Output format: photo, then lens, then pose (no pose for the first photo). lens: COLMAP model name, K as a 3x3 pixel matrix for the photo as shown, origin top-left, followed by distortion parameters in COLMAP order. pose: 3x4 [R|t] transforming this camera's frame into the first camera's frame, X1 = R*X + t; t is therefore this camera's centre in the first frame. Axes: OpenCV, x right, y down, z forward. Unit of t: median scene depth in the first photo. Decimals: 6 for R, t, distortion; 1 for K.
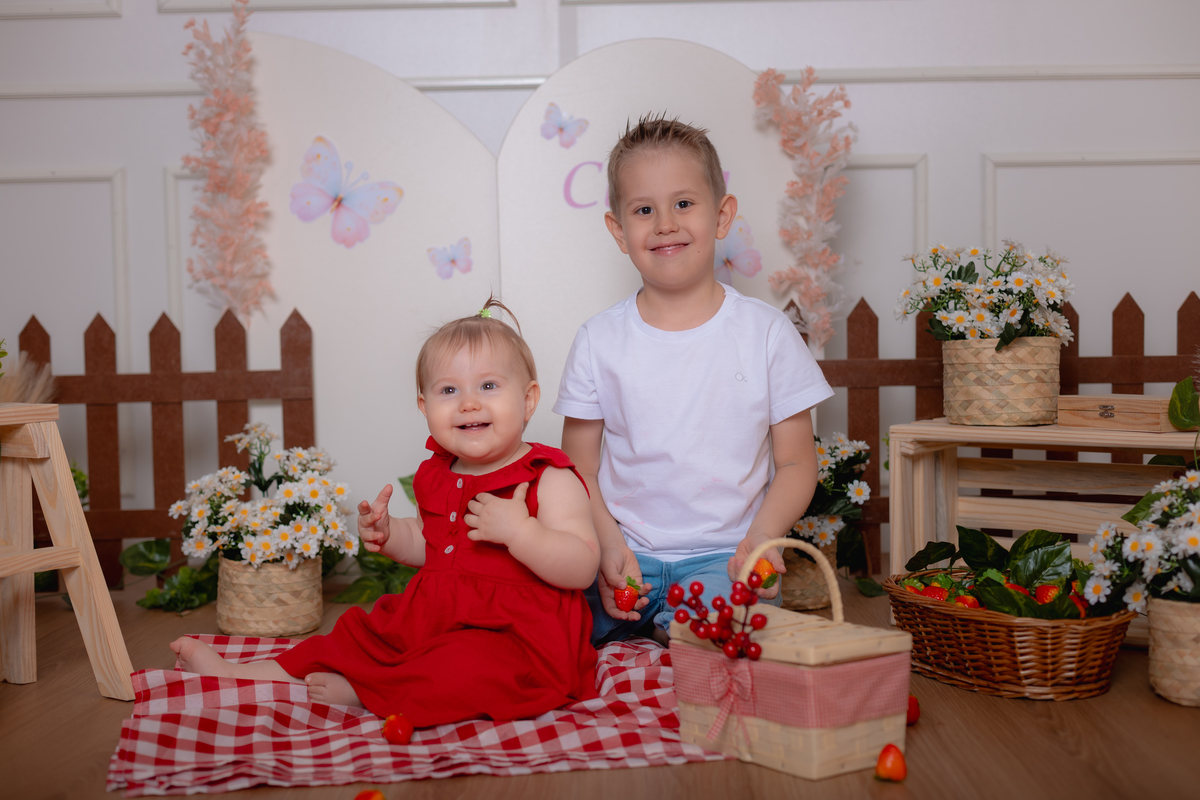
lens RADIAL K [[1692.2, 0, 582.9], [0, 1692.2, 377.8], [0, 0, 1]] dist [0.009265, -0.028907]
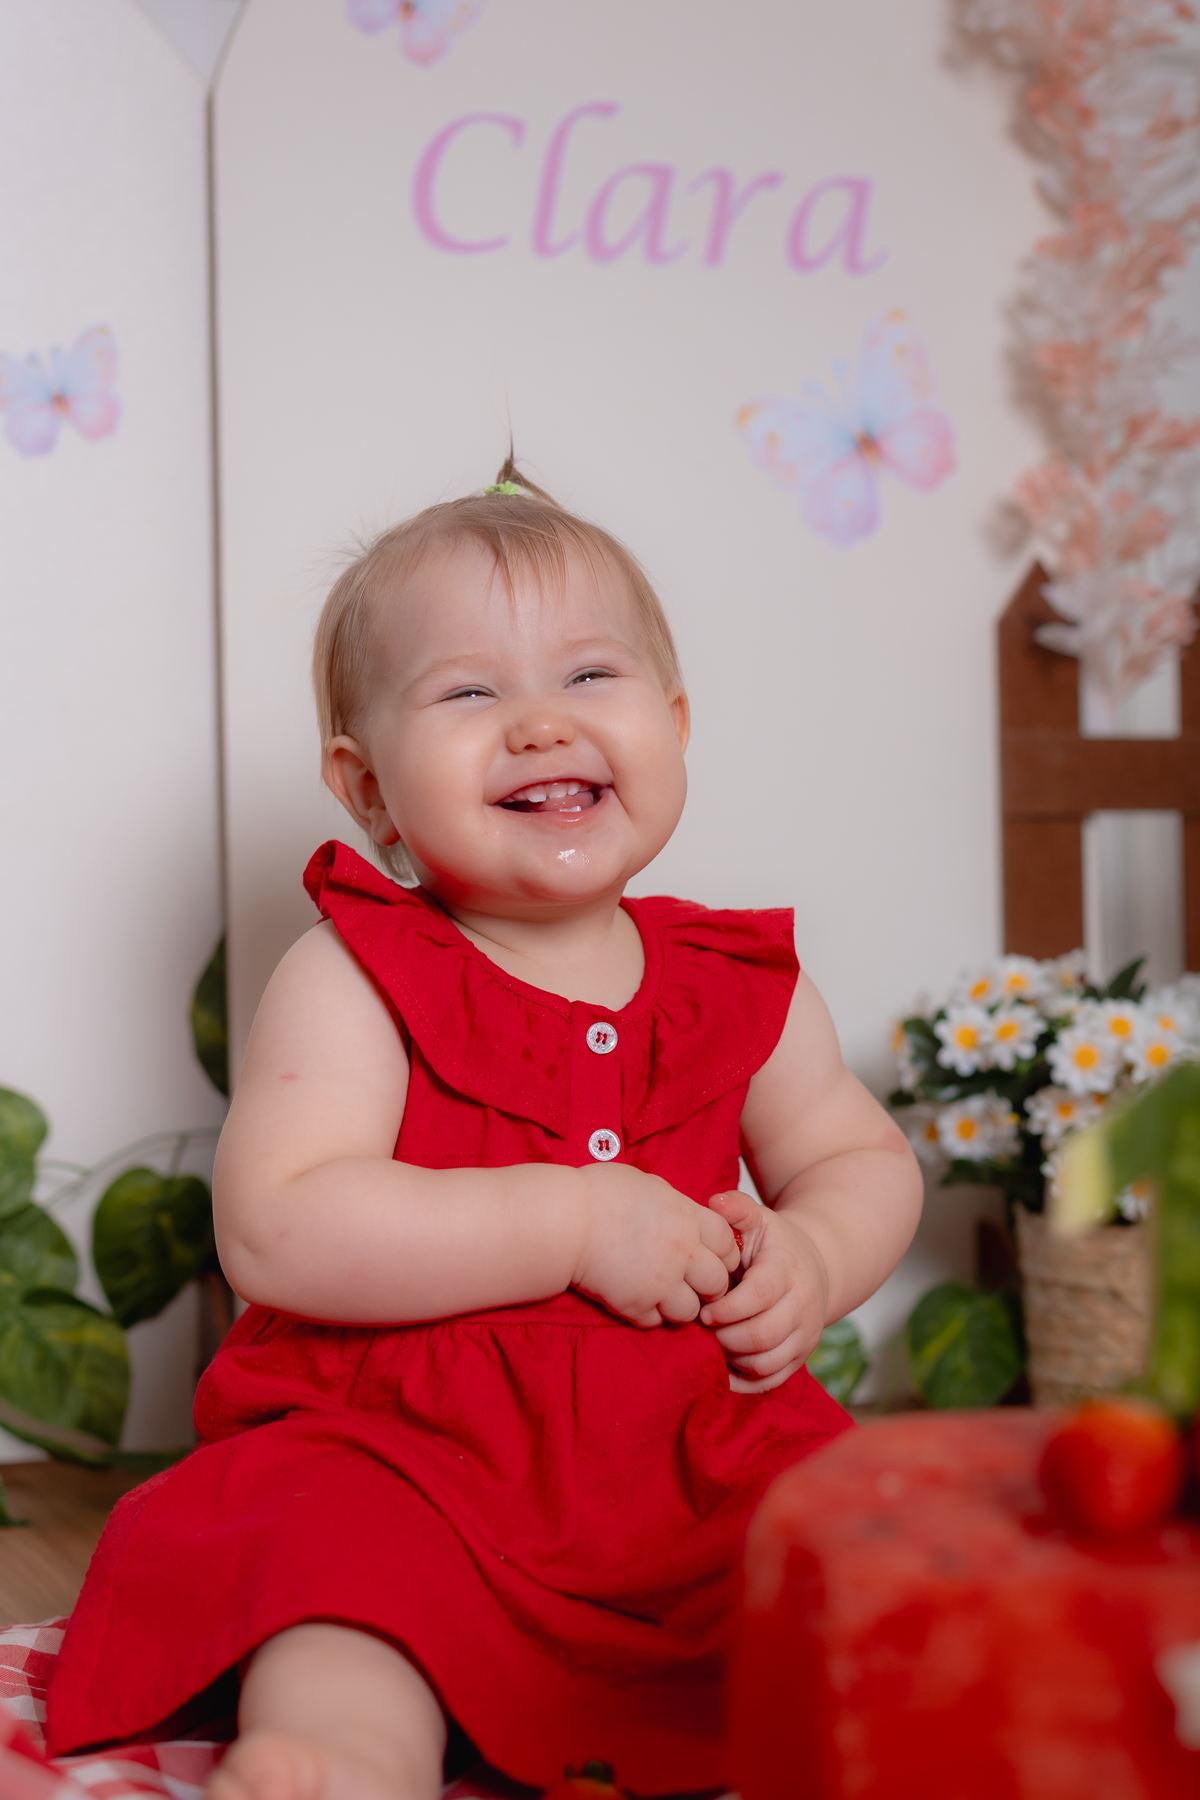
lens RADIAL K [[2834.1, 0, 444.8], [0, 2834.1, 847.9], [0, 0, 1]] dist [-0.029959, -0.084710]
pose [[0.948783, 0.004171, 0.315902, -0.173264], [0.022575, 0.996462, -0.080958, 0.056194], [-0.315122, 0.083944, 0.945332, 0.496908]]
